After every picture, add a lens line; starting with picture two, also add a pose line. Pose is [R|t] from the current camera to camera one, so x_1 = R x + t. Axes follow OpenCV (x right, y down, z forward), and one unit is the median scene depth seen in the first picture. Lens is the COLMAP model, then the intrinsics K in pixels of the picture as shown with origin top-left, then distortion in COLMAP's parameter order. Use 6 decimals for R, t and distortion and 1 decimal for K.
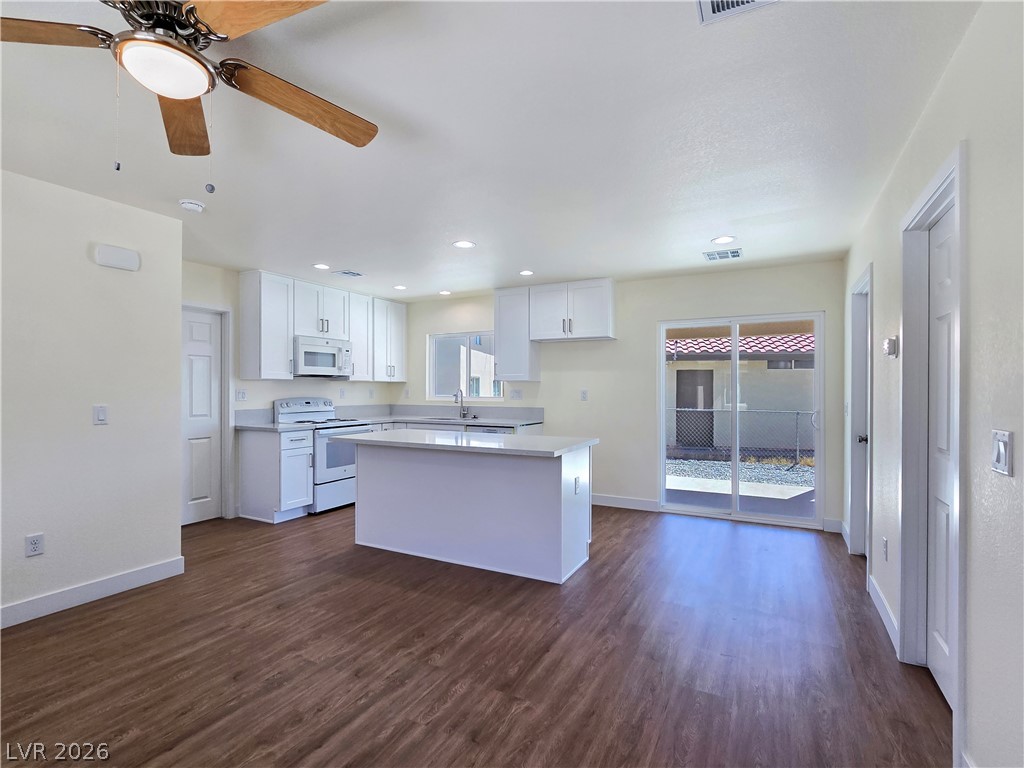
lens RADIAL K [[496.7, 0, 515.7], [0, 496.7, 388.4], [0, 0, 1]] dist [-0.001910, -0.000796]
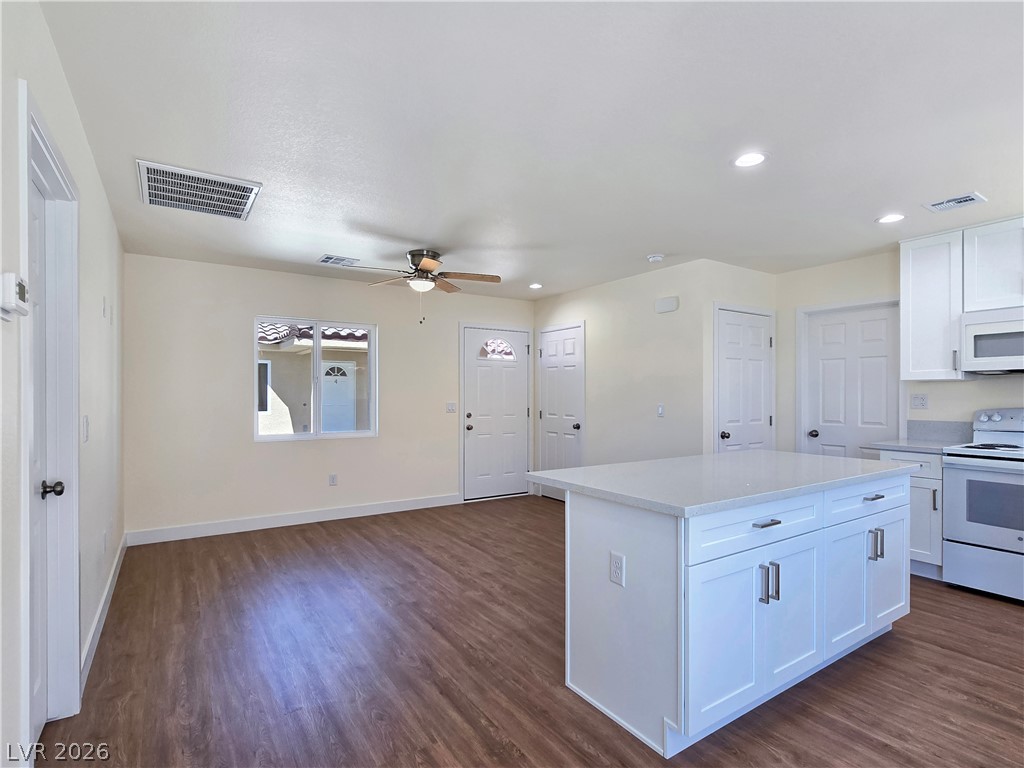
lens RADIAL K [[522.8, 0, 509.8], [0, 522.8, 392.2], [0, 0, 1]] dist [-0.005527, -0.000886]
pose [[-0.496510, -0.005446, -0.868014, 0.465615], [-0.000003, 0.999980, -0.006272, 0.003466], [0.868031, -0.003111, -0.496500, 0.808823]]
